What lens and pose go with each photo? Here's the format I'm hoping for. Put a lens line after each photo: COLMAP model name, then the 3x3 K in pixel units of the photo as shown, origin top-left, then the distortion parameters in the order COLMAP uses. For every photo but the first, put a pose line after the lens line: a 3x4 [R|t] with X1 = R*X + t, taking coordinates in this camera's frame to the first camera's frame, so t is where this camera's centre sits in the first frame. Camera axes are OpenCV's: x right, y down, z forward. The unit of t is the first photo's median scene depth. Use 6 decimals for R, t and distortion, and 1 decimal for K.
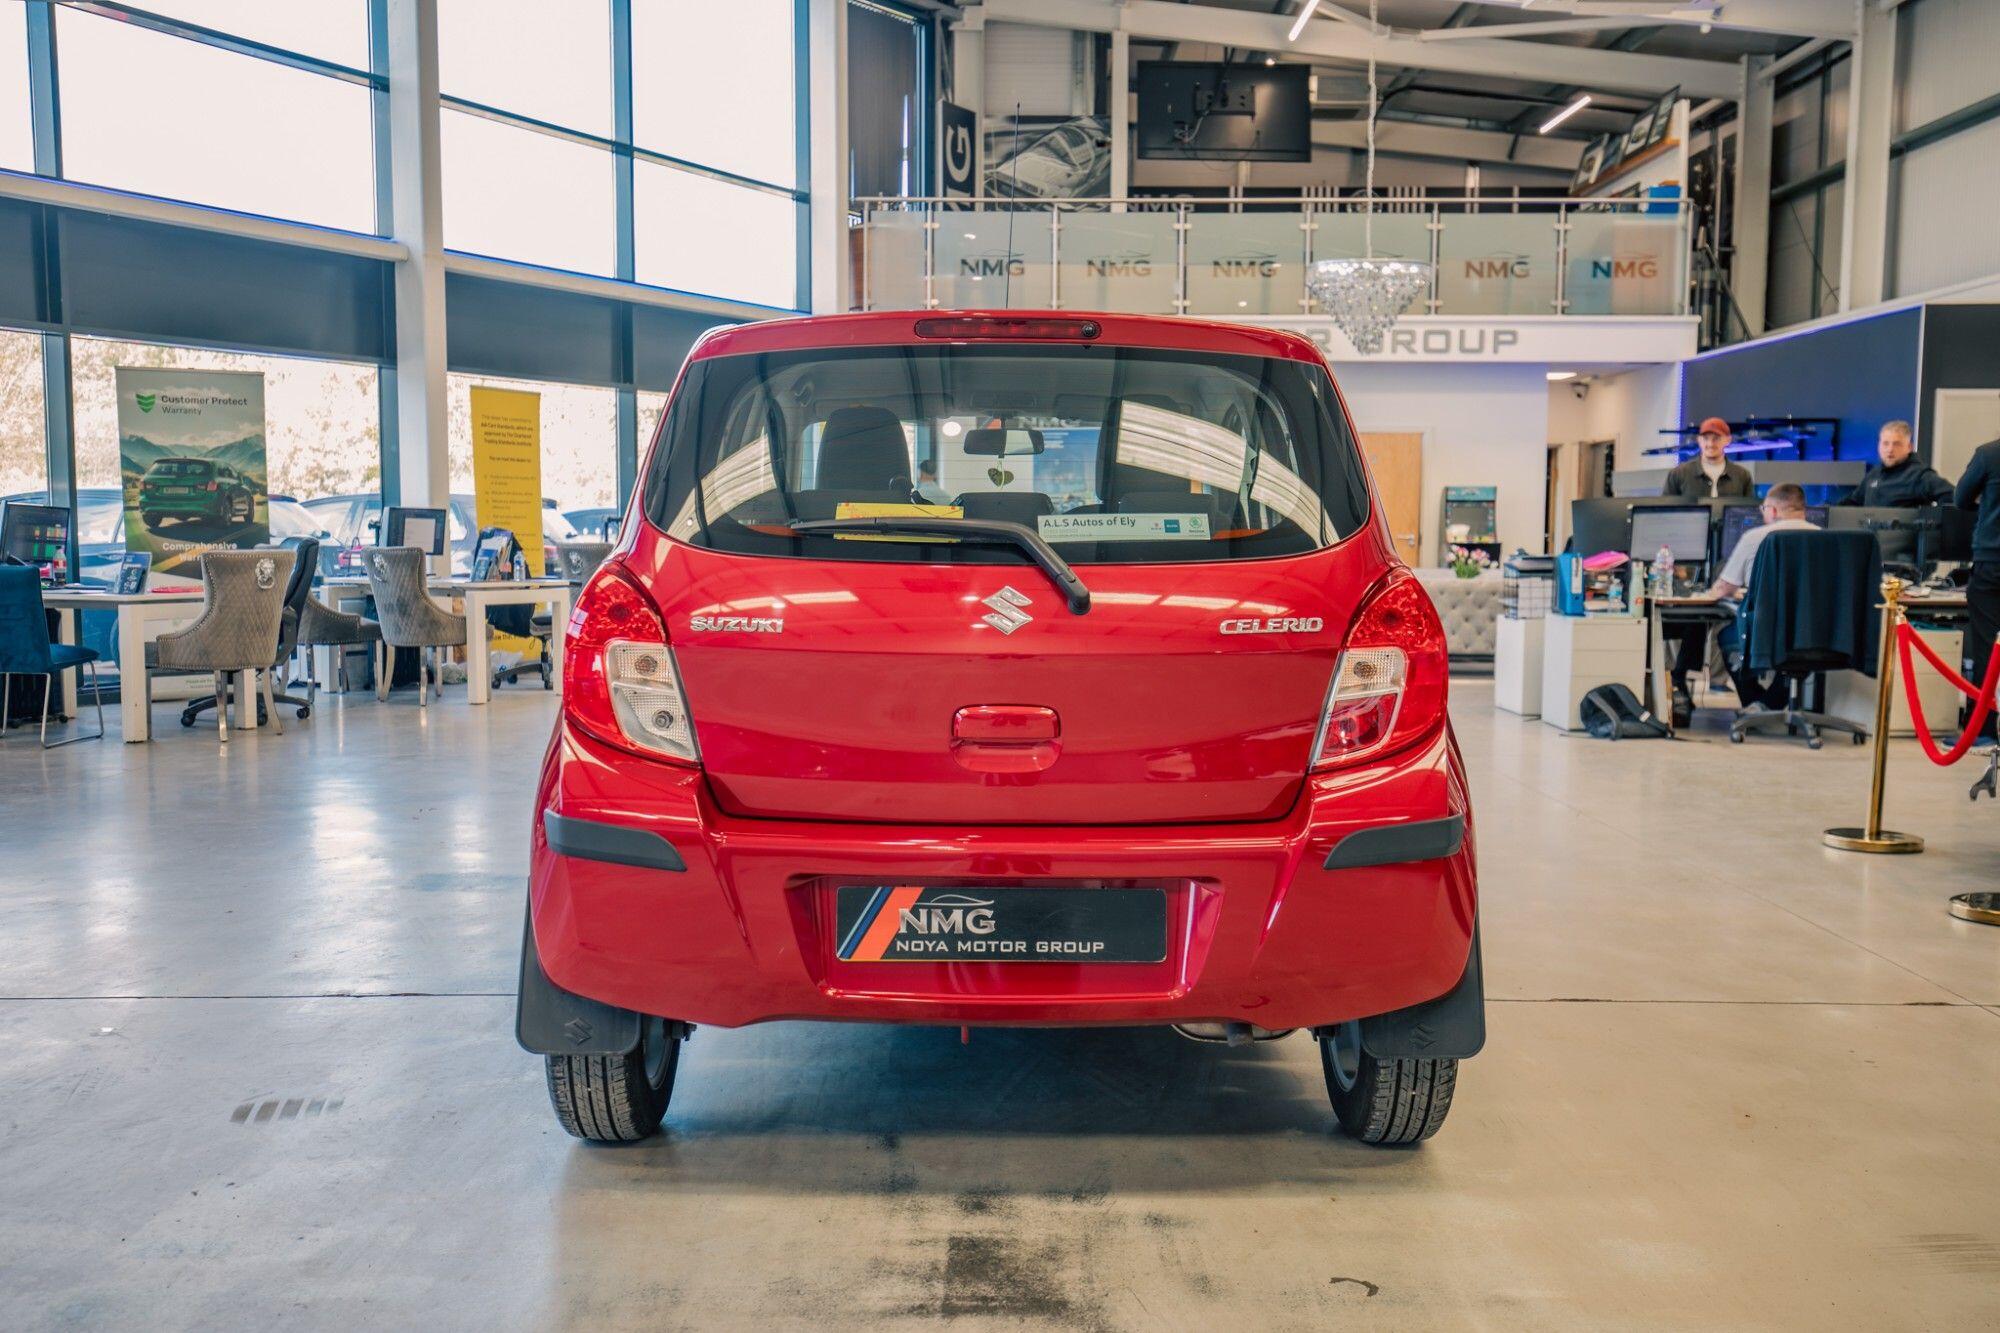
lens RADIAL K [[1883.7, 0, 1001.7], [0, 1883.7, 667.6], [0, 0, 1]] dist [0.037477, 0.012959]
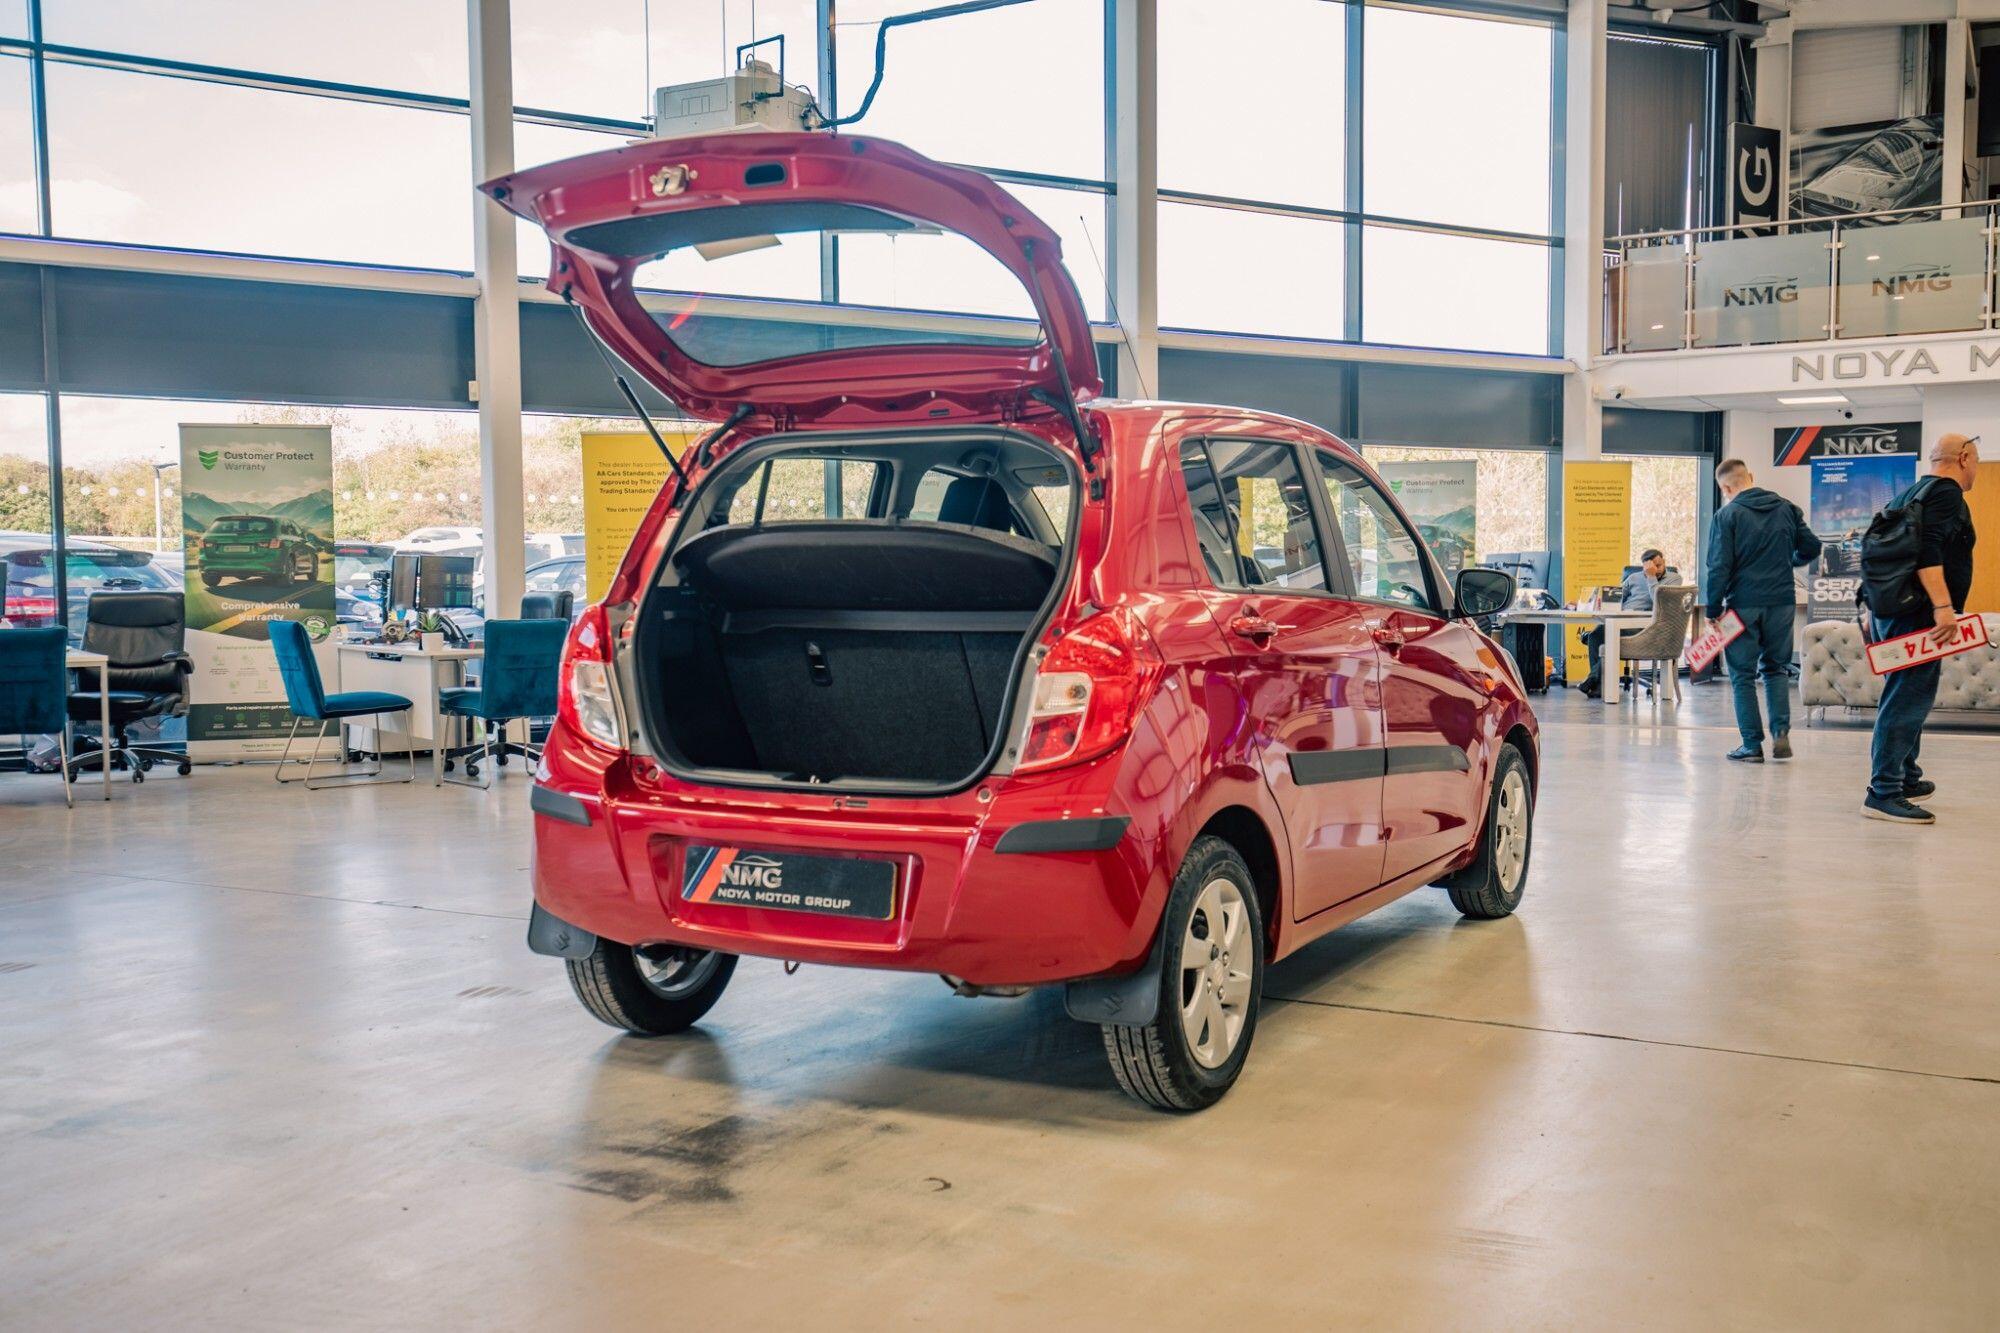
lens RADIAL K [[1883.7, 0, 1001.7], [0, 1883.7, 667.6], [0, 0, 1]] dist [0.037477, 0.012959]
pose [[0.873866, 0.013459, -0.485981, 0.128793], [-0.025599, 0.999504, -0.018350, 0.001531], [0.485492, 0.028476, 0.873777, -0.011118]]
